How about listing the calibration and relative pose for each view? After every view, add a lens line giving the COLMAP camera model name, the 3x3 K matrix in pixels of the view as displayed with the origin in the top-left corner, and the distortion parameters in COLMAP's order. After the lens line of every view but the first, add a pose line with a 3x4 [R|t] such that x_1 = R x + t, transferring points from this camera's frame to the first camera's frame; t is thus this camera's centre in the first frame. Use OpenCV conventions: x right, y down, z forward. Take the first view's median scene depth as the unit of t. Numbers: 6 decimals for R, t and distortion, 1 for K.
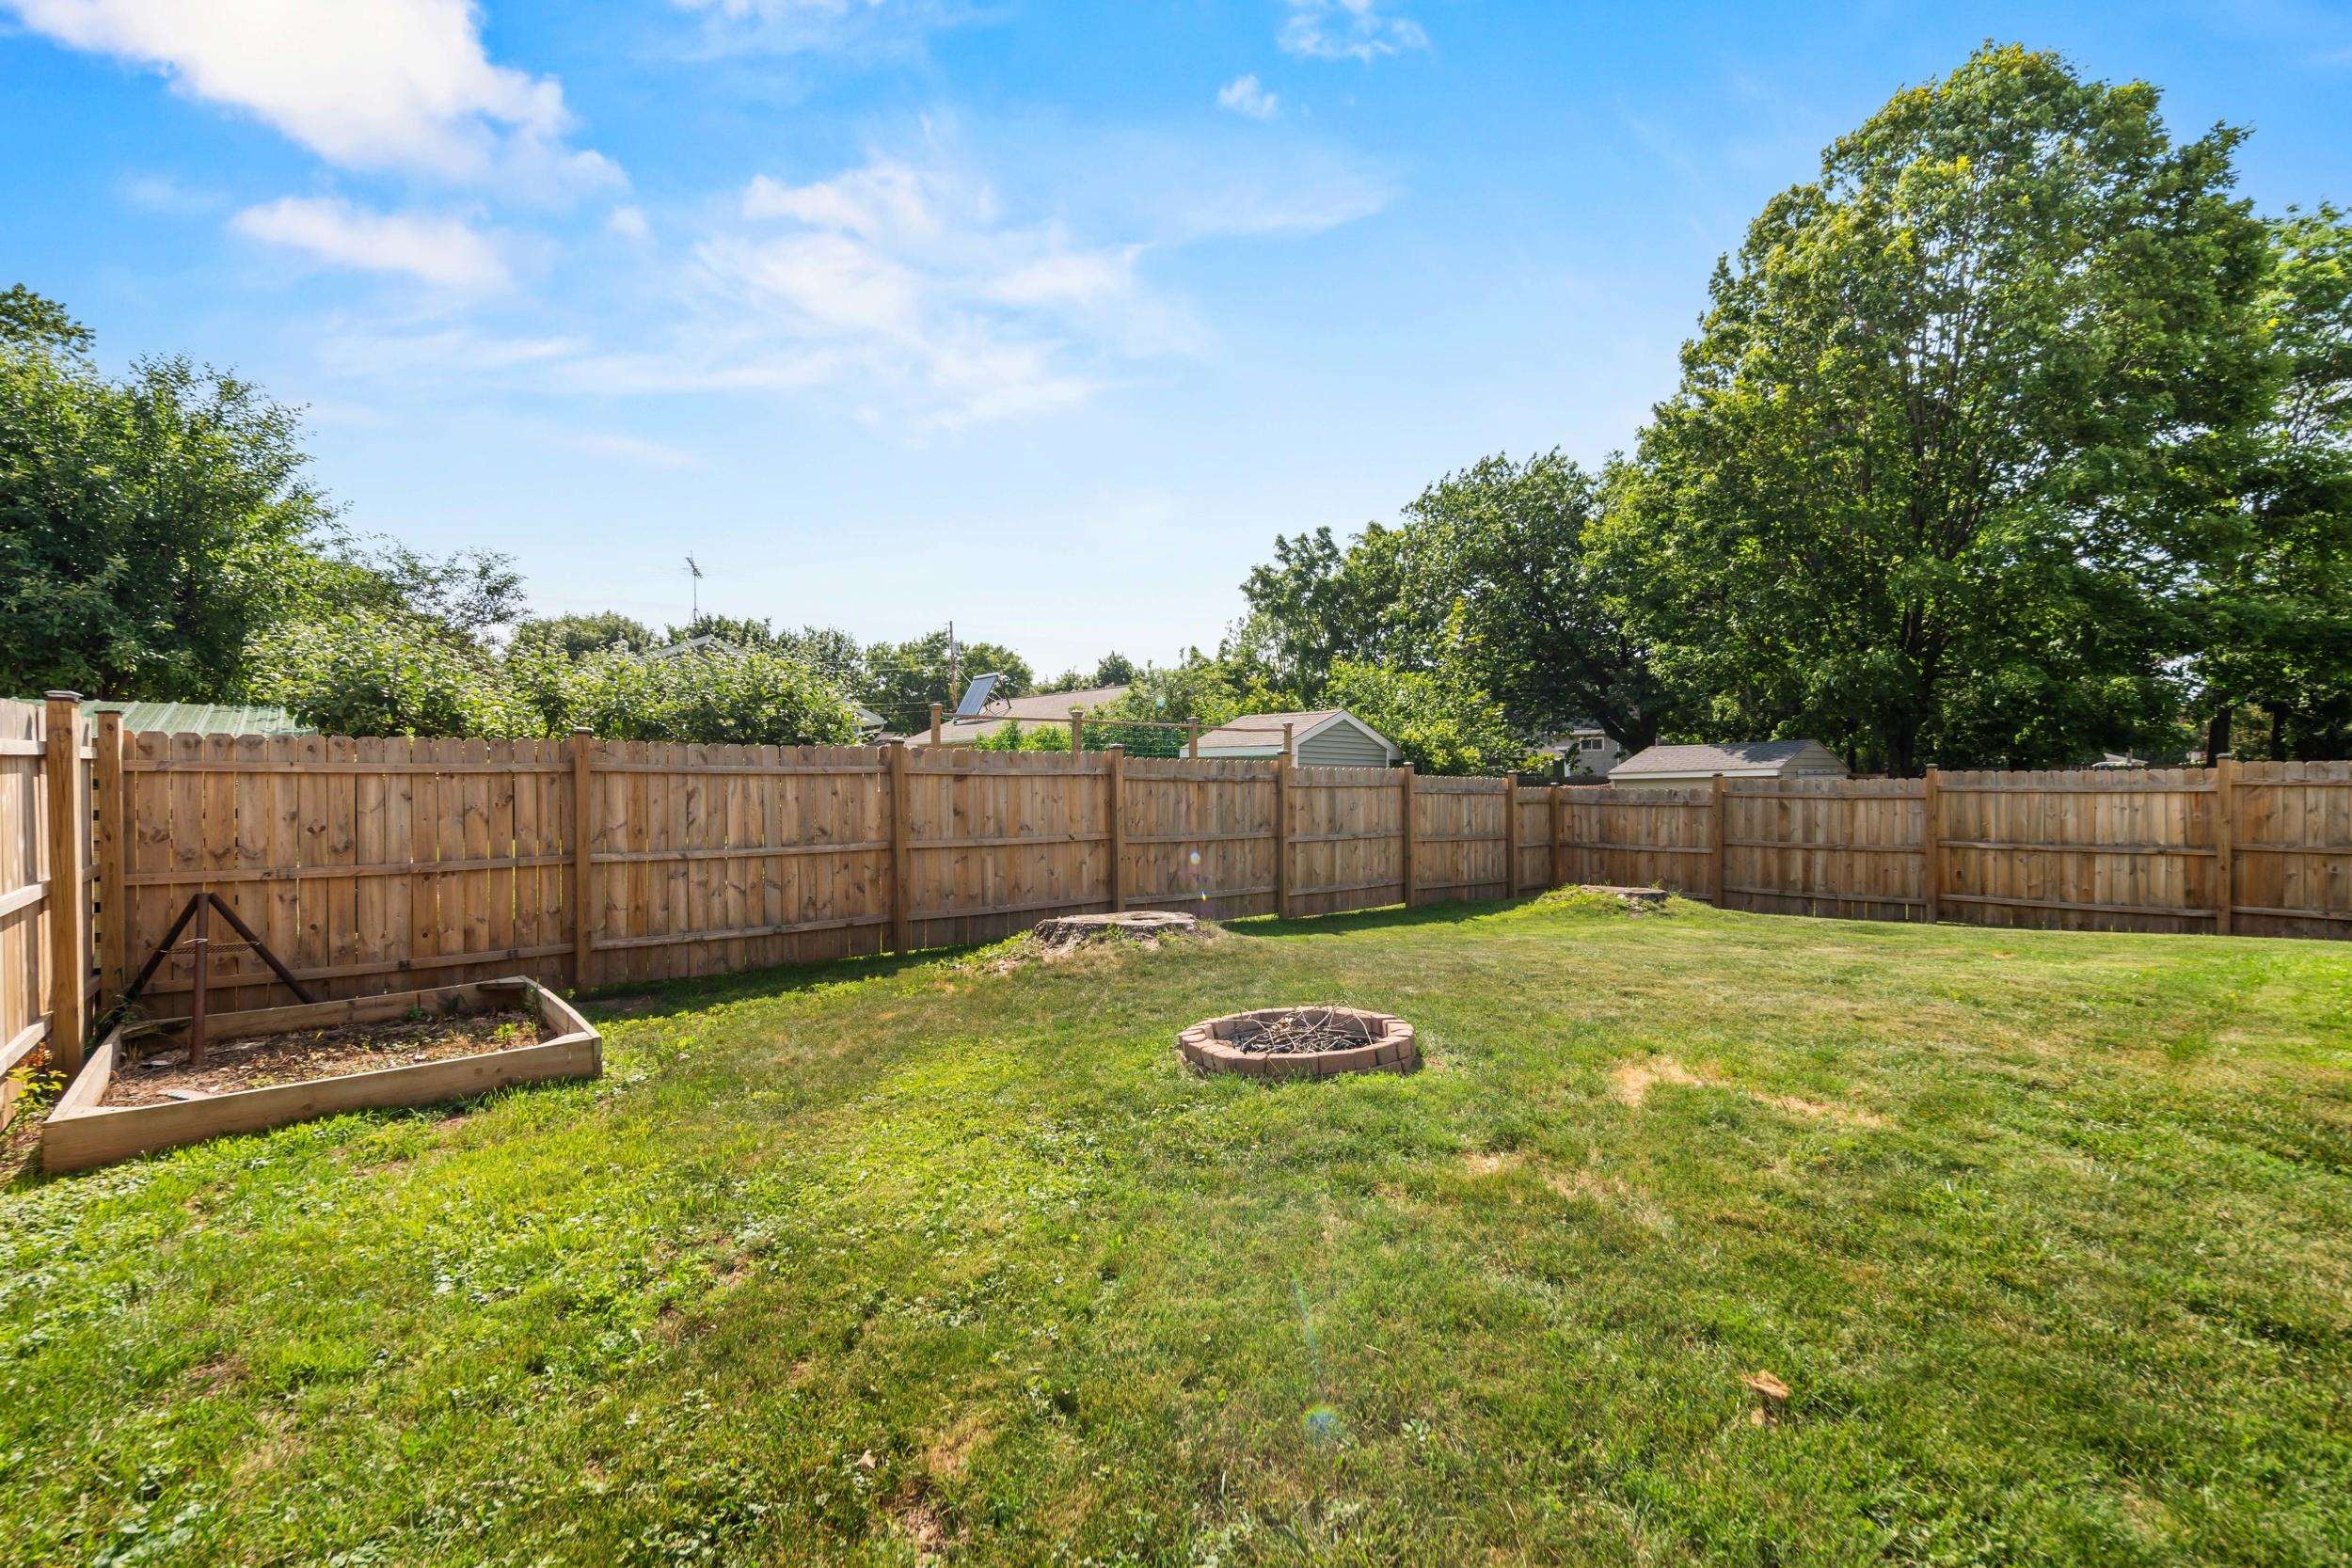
lens RADIAL K [[1027.2, 0, 1172.8], [0, 1027.2, 783.9], [0, 0, 1]] dist [0.006133, -0.001846]
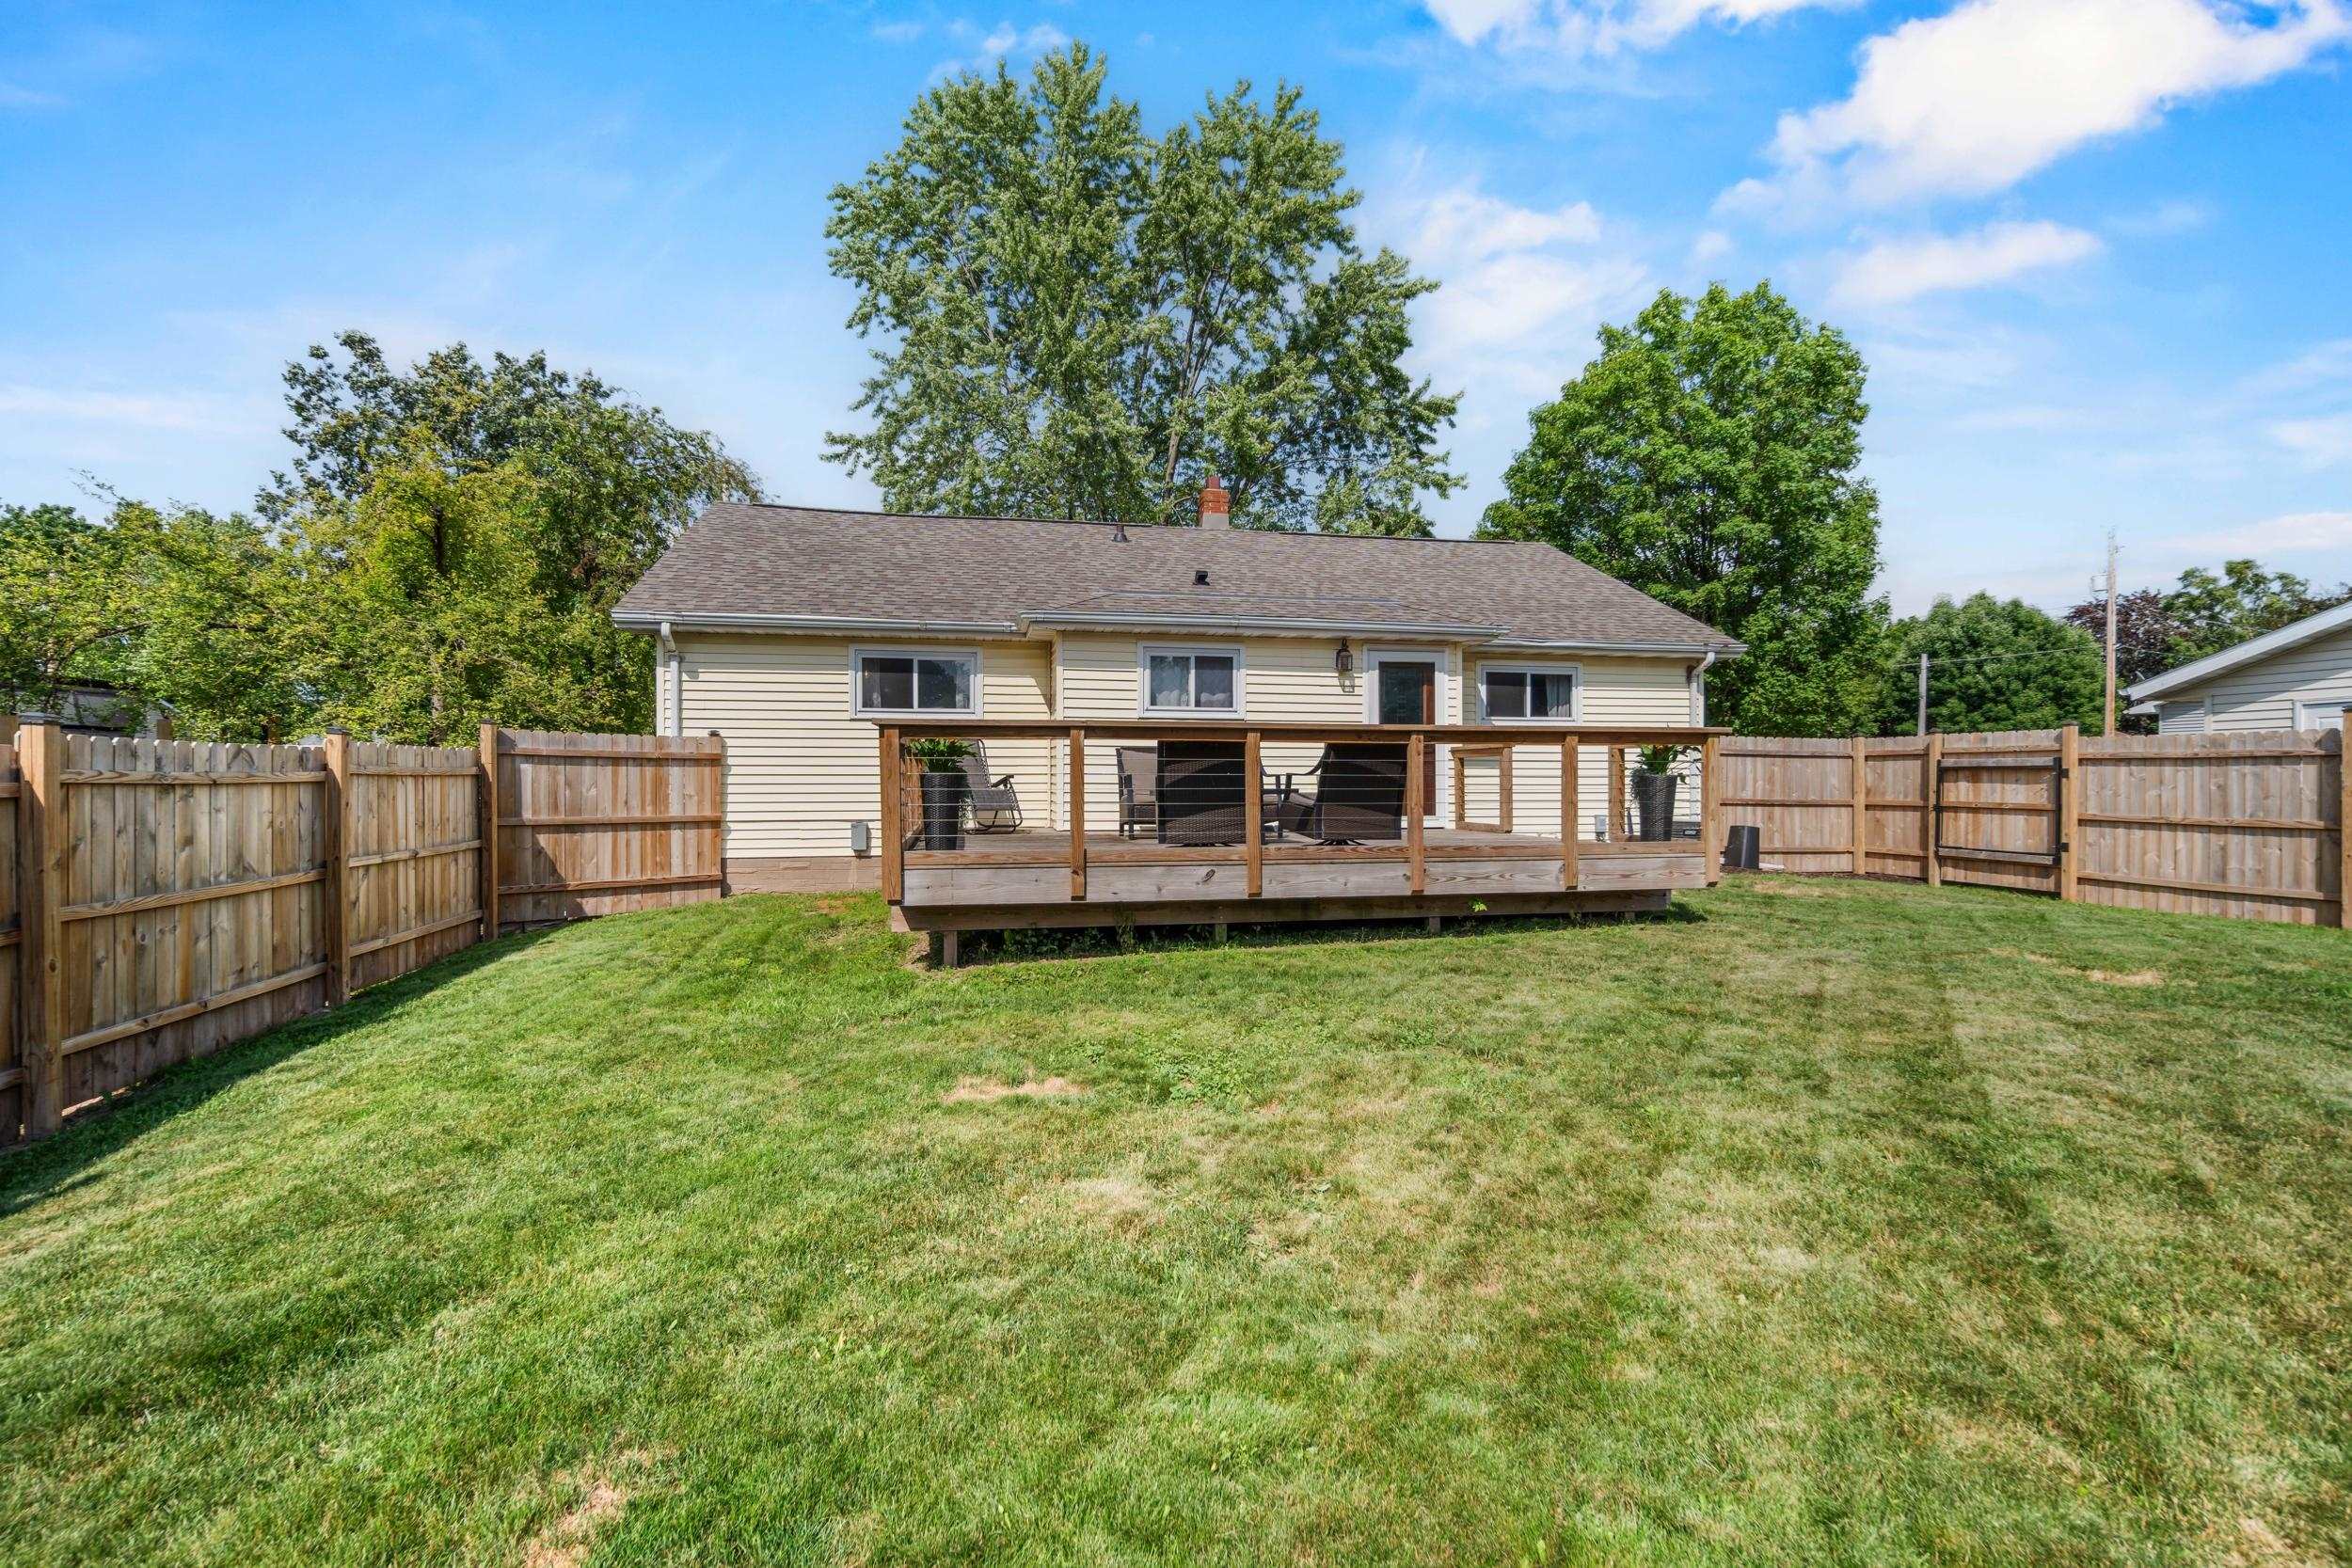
lens RADIAL K [[1027.2, 0, 1182.9], [0, 1027.2, 780.4], [0, 0, 1]] dist [0.006133, -0.001846]
pose [[-0.869871, 0.006562, 0.493236, 0.356744], [0.007916, 0.999968, 0.000657, 0.003676], [-0.493217, 0.004475, -0.869895, 1.125294]]
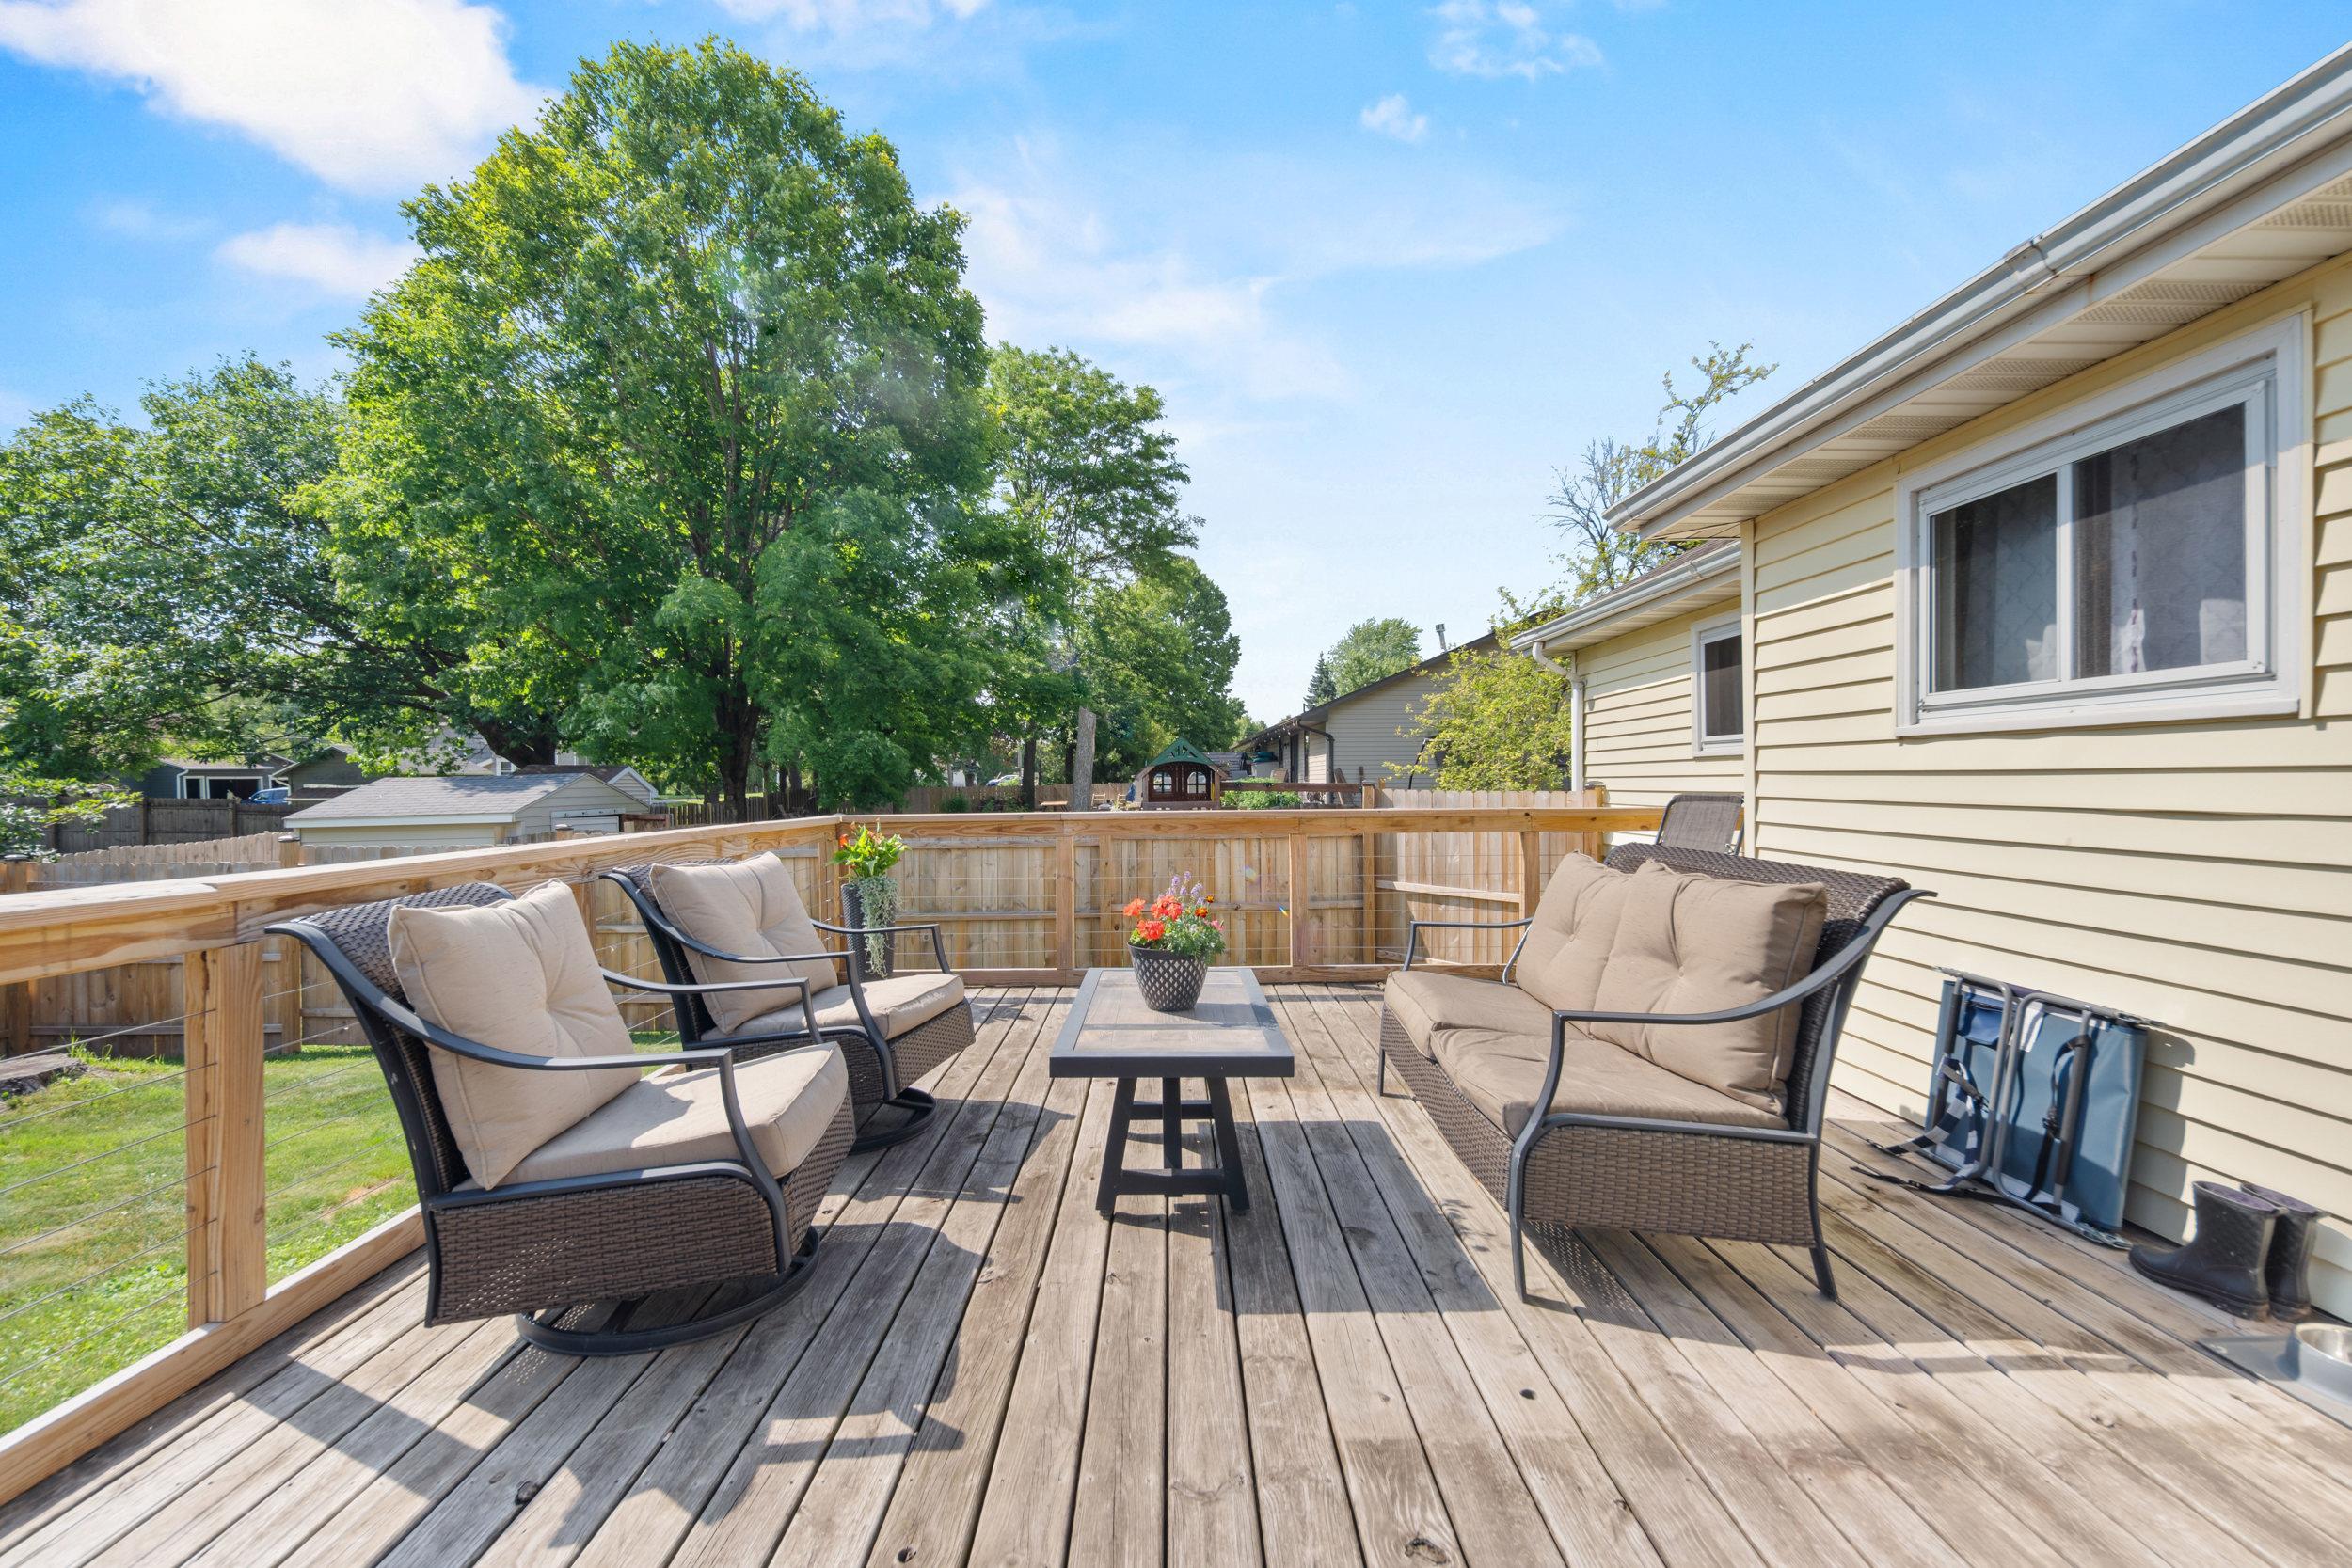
lens RADIAL K [[1027.2, 0, 1173.2], [0, 1027.2, 789.5], [0, 0, 1]] dist [0.006133, -0.001846]
pose [[0.655918, -0.005538, 0.754812, 0.532764], [0.009648, 0.999953, -0.001047, -0.045859], [-0.754771, 0.007969, 0.655940, 0.202676]]
